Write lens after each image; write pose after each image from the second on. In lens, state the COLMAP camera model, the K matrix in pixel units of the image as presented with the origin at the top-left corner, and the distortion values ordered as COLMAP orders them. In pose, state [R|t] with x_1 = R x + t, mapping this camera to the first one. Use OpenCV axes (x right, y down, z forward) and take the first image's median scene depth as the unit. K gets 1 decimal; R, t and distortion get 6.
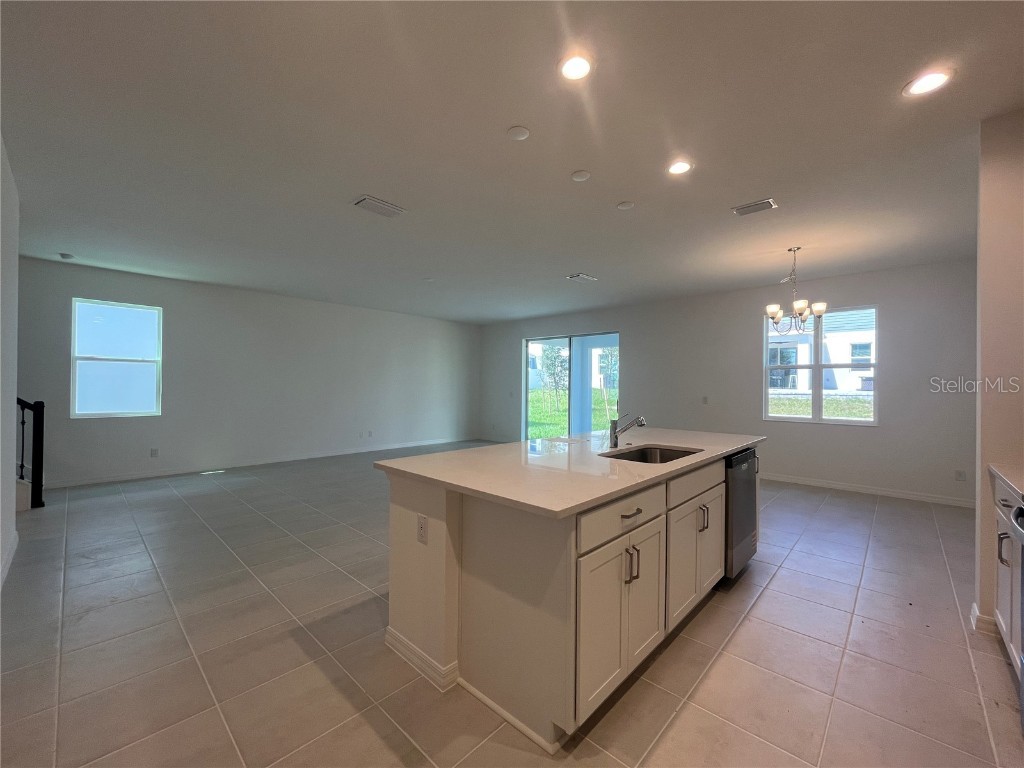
lens RADIAL K [[415.3, 0, 506.7], [0, 415.3, 381.3], [0, 0, 1]] dist [-0.009724, -0.000133]
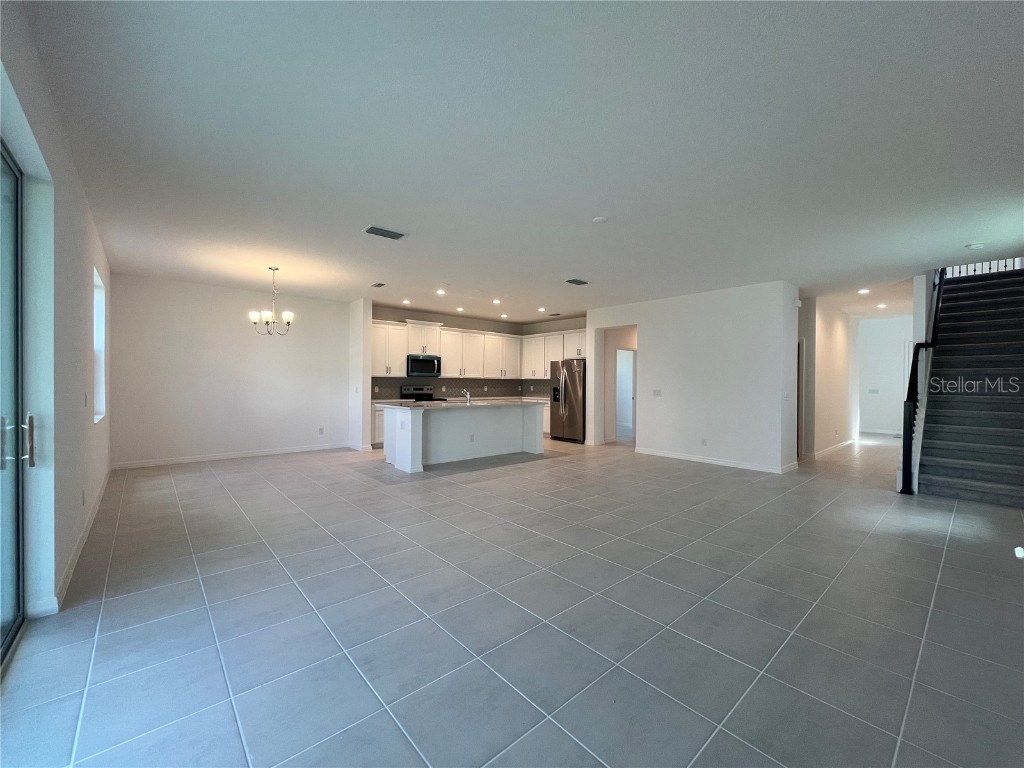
lens RADIAL K [[415.3, 0, 510.6], [0, 415.3, 383.0], [0, 0, 1]] dist [-0.009724, -0.000133]
pose [[-0.995980, -0.023136, 0.086541, -0.108222], [-0.022918, 0.999731, 0.003510, 0.003810], [-0.086599, 0.001512, -0.996242, 1.683434]]
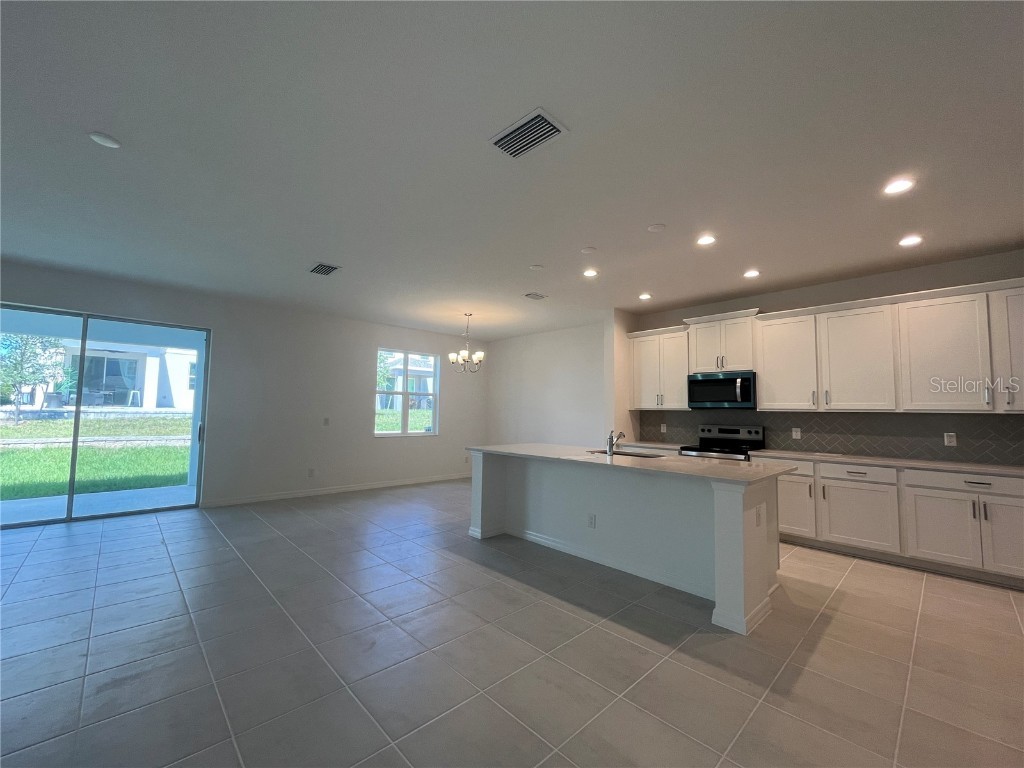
lens RADIAL K [[415.3, 0, 505.5], [0, 415.3, 384.9], [0, 0, 1]] dist [-0.009724, -0.000133]
pose [[0.057549, 0.057225, 0.996701, -0.562934], [-0.024613, 0.998134, -0.055886, 0.002738], [-0.998039, -0.021316, 0.058850, 0.595874]]
